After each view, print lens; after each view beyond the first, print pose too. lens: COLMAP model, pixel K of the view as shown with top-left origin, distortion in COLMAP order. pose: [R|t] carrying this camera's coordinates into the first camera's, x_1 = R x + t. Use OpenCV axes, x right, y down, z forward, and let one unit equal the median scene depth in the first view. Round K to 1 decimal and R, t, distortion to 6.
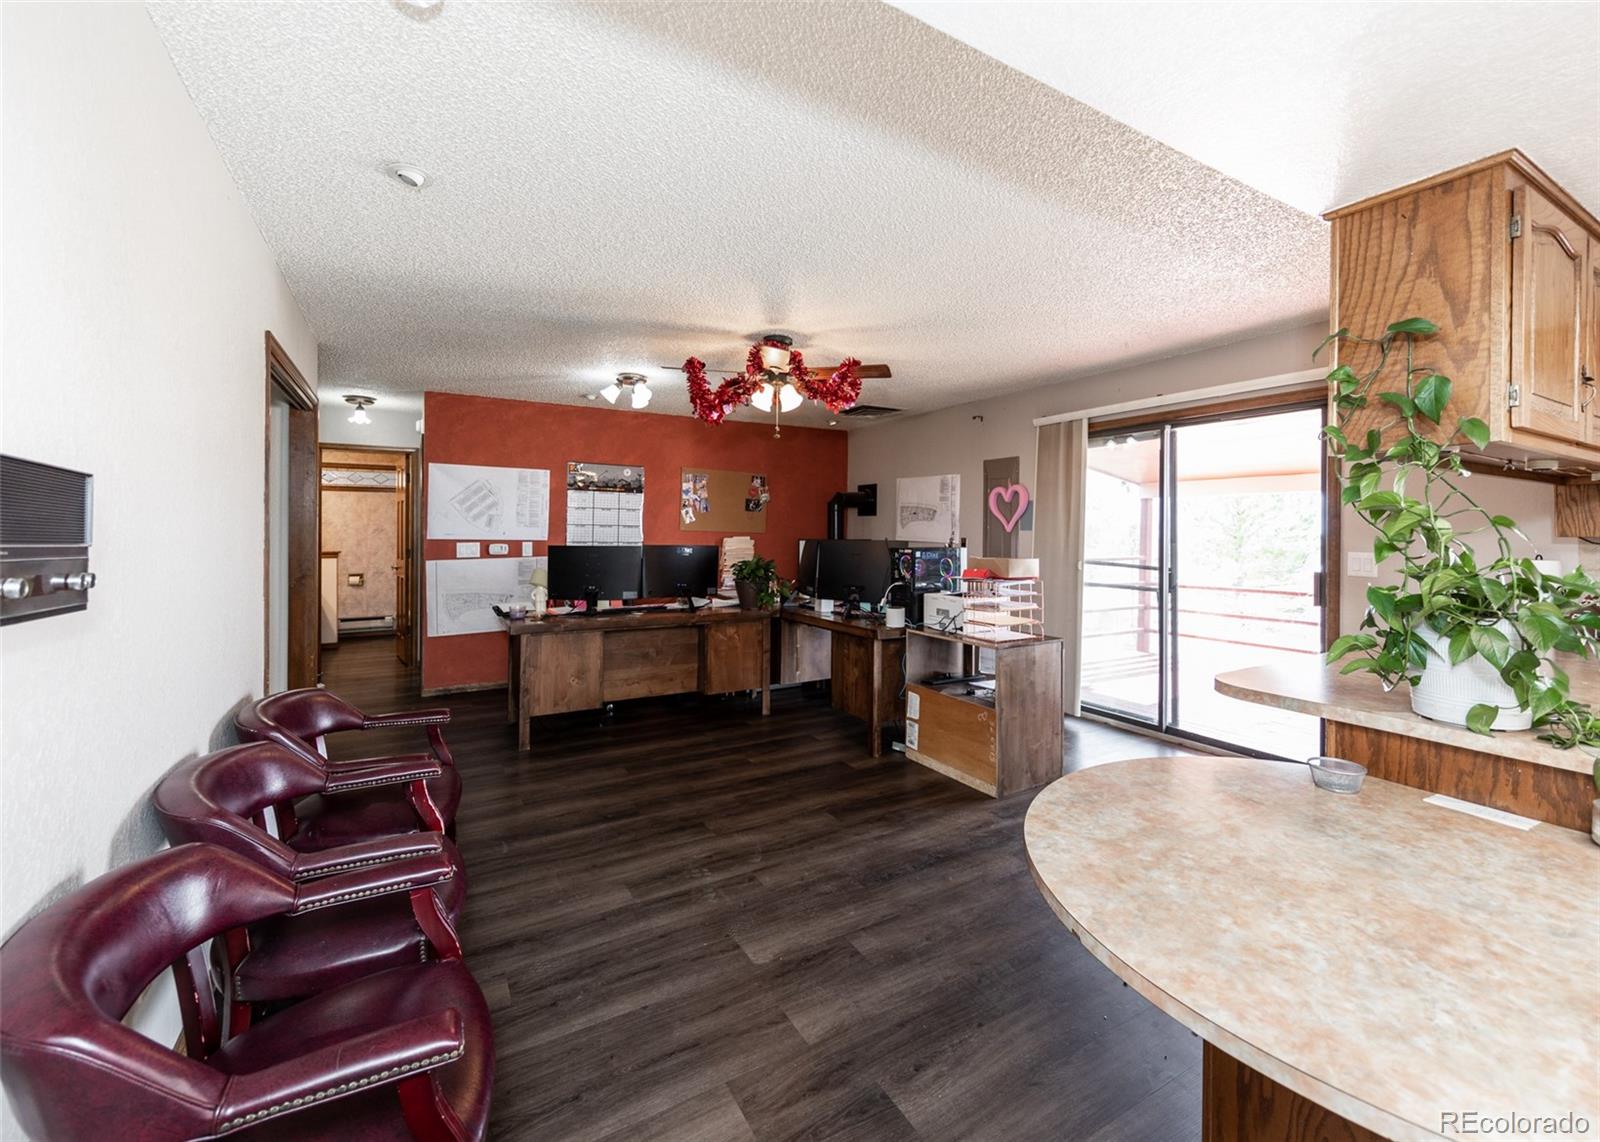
lens RADIAL K [[671.0, 0, 801.4], [0, 671.0, 517.6], [0, 0, 1]] dist [0.000100, 0.000235]
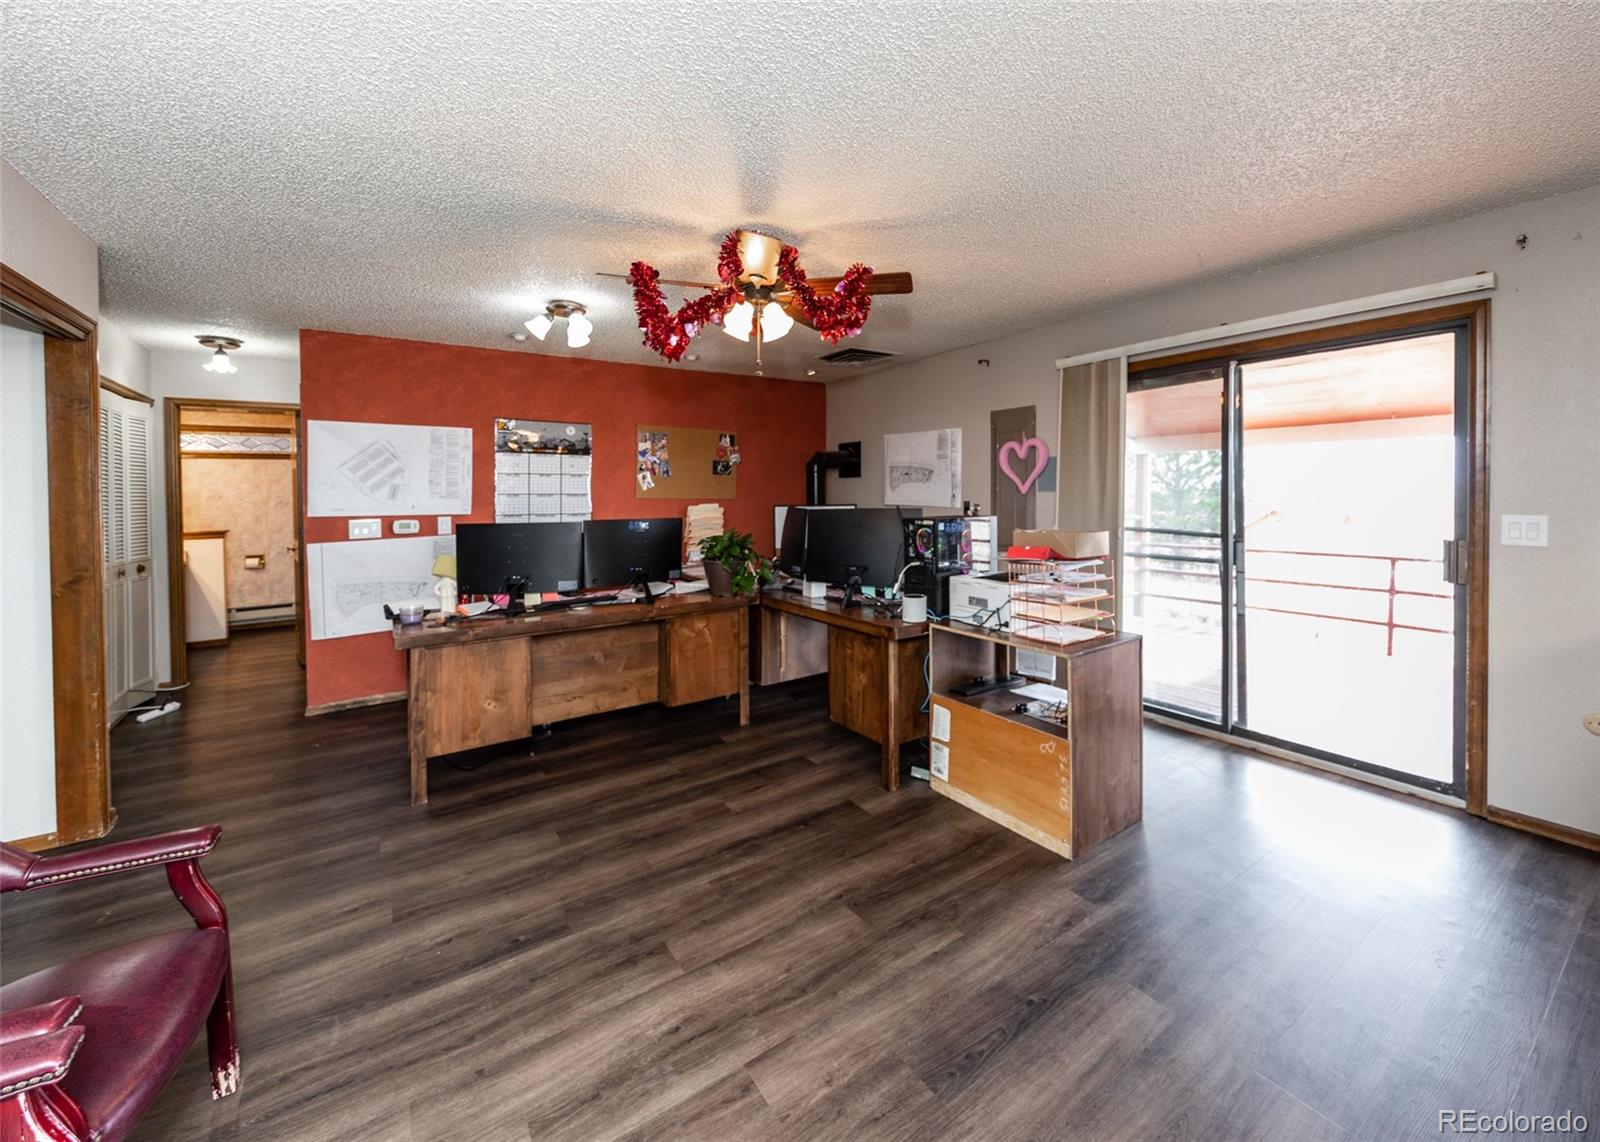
lens RADIAL K [[628.9, 0, 807.0], [0, 628.9, 481.5], [0, 0, 1]] dist [0.002168, 0.000053]
pose [[0.997178, -0.017156, 0.073088, -0.030811], [0.016885, 0.999848, 0.004317, -0.002956], [-0.073151, -0.003071, 0.997316, 0.256514]]
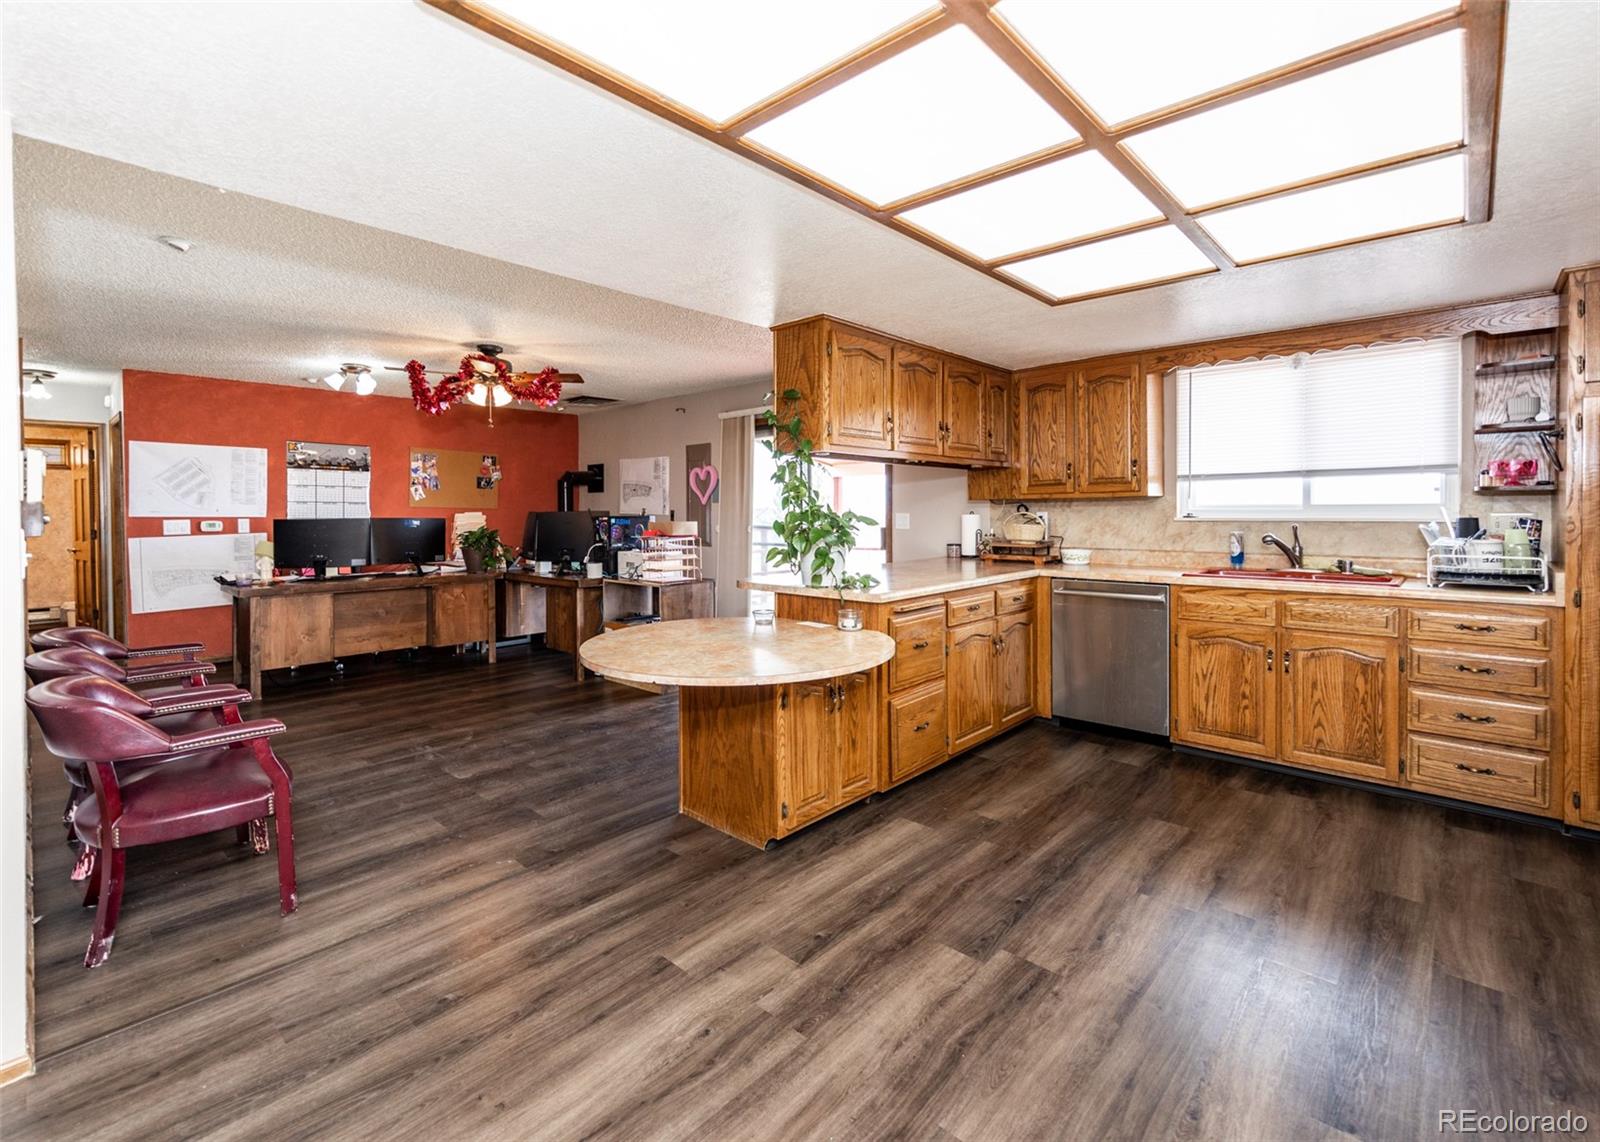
lens RADIAL K [[730.7, 0, 792.5], [0, 730.7, 515.6], [0, 0, 1]] dist [-0.001696, -0.000279]
pose [[0.957202, -0.013583, 0.289102, 0.089586], [0.006529, 0.999657, 0.025351, 0.010739], [-0.289347, -0.022378, 0.956963, -0.386436]]
